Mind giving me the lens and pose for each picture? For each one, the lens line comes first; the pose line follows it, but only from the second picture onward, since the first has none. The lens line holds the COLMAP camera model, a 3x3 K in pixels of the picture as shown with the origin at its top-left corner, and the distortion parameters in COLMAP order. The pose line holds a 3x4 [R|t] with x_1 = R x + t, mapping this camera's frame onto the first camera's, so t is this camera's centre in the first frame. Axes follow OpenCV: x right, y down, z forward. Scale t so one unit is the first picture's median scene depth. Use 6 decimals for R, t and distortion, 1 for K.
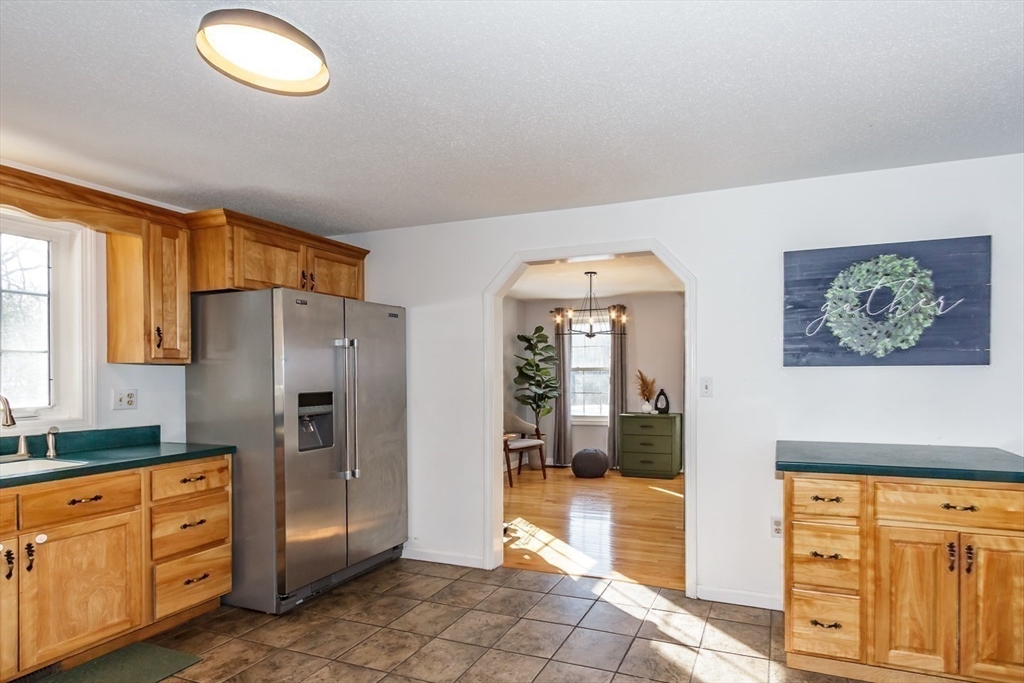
lens RADIAL K [[518.3, 0, 582.9], [0, 518.3, 380.8], [0, 0, 1]] dist [-0.001213, -0.000310]
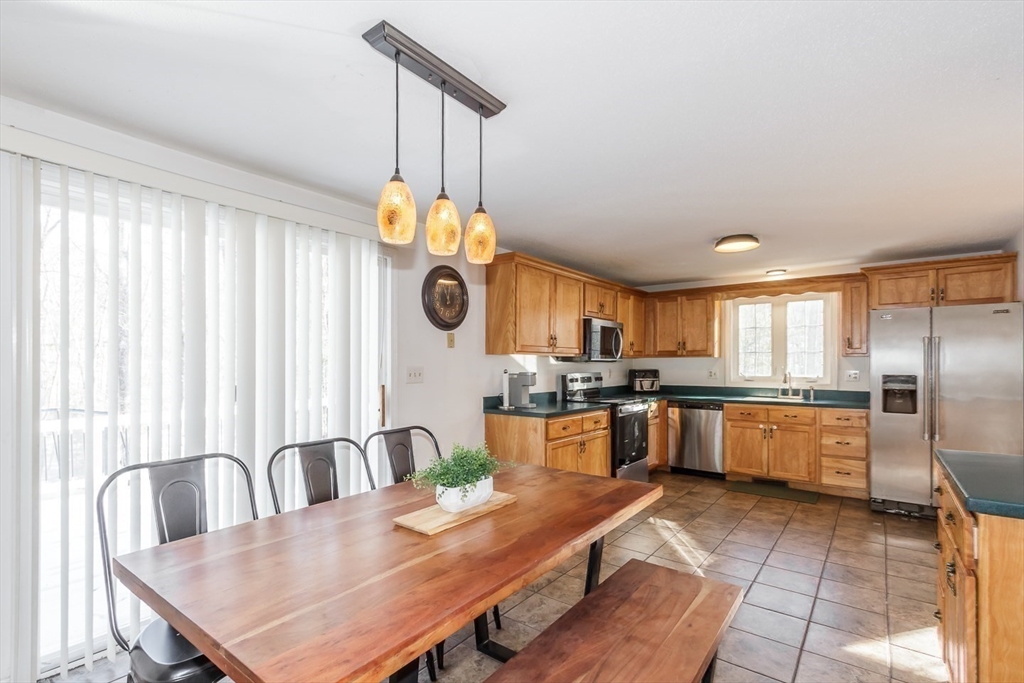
lens RADIAL K [[479.5, 0, 526.9], [0, 479.5, 360.6], [0, 0, 1]] dist [-0.001910, -0.000261]
pose [[-0.278646, 0.000816, -0.960393, 1.166419], [-0.012805, 0.999908, 0.004565, -0.012350], [0.960308, 0.013569, -0.278610, 0.368346]]
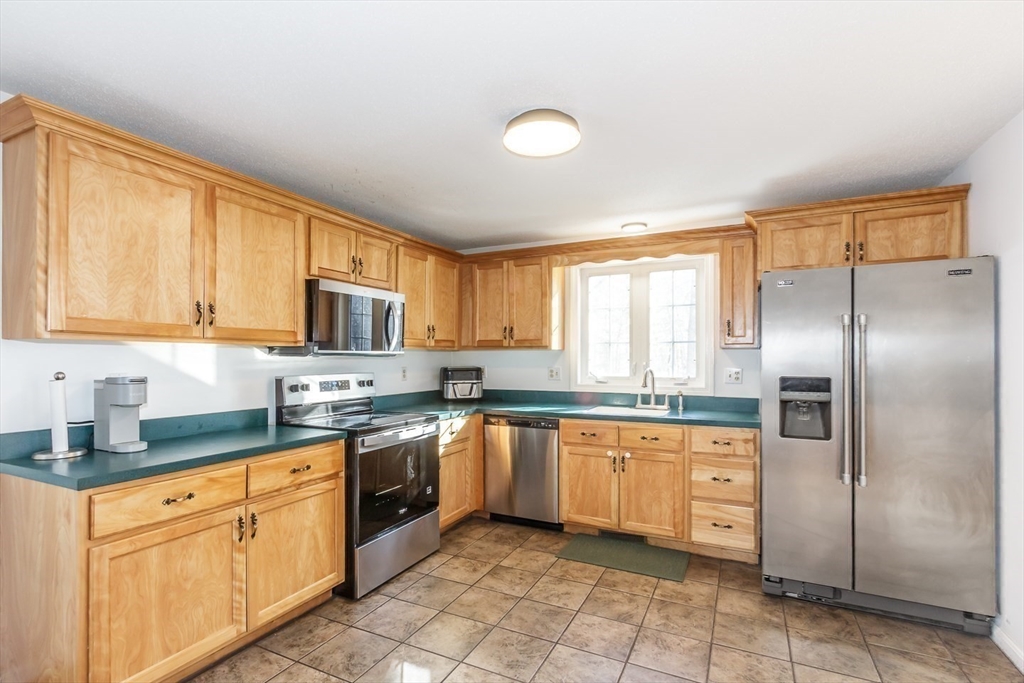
lens RADIAL K [[482.5, 0, 520.4], [0, 482.5, 355.7], [0, 0, 1]] dist [0.001681, 0.000333]
pose [[-0.088300, 0.001002, -0.996093, 0.404662], [-0.013613, 0.999905, 0.002213, -0.011165], [0.996001, 0.013755, -0.088278, 0.597611]]
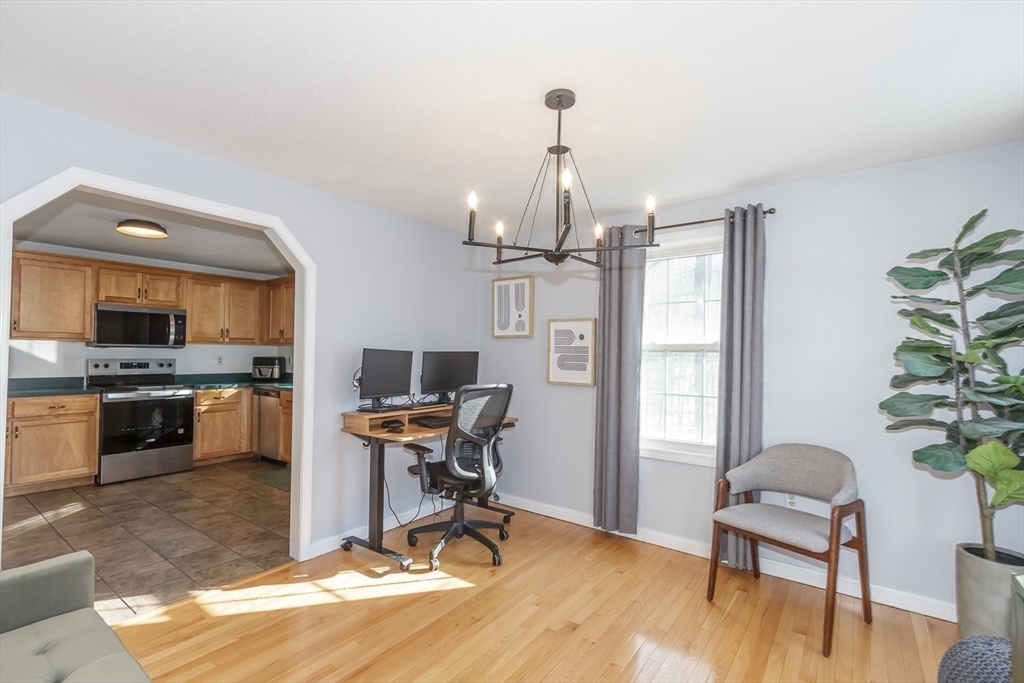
lens RADIAL K [[470.3, 0, 516.6], [0, 470.3, 345.2], [0, 0, 1]] dist [0.002222, 0.000133]
pose [[-0.266962, -0.014864, -0.963593, 0.684560], [-0.026418, 0.999618, -0.008101, -0.035907], [0.963345, 0.023293, -0.267252, 1.989280]]
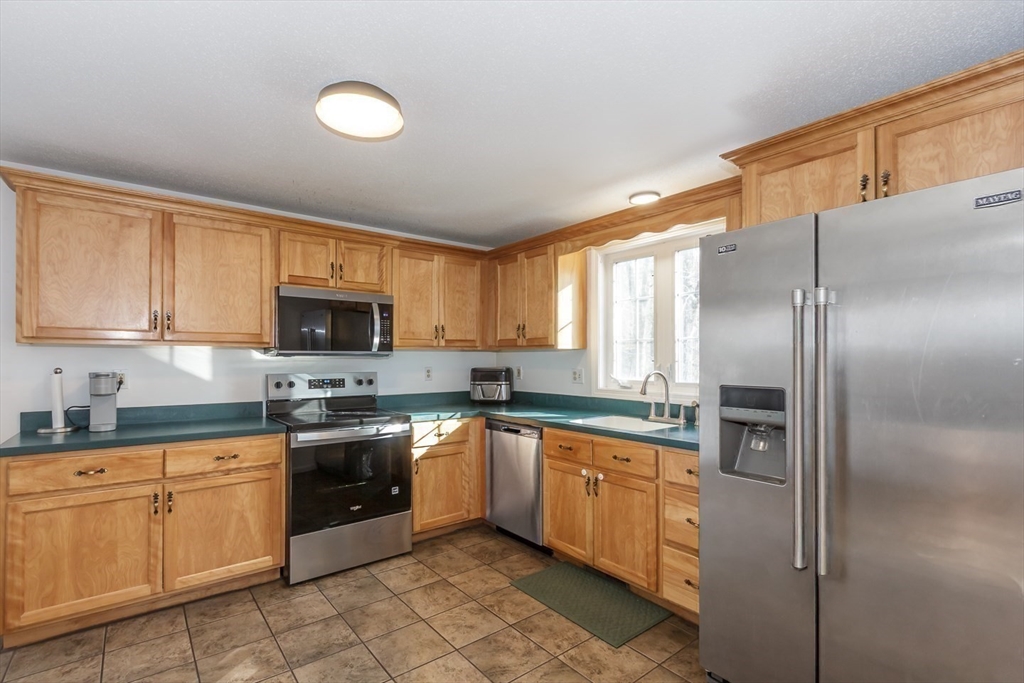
lens RADIAL K [[483.3, 0, 514.2], [0, 483.3, 353.8], [0, 0, 1]] dist [0.000268, 0.000039]
pose [[-0.504788, -0.003475, -0.863237, 0.131619], [-0.010804, 0.999939, 0.002293, -0.015710], [0.863176, 0.010484, -0.504794, 1.096220]]
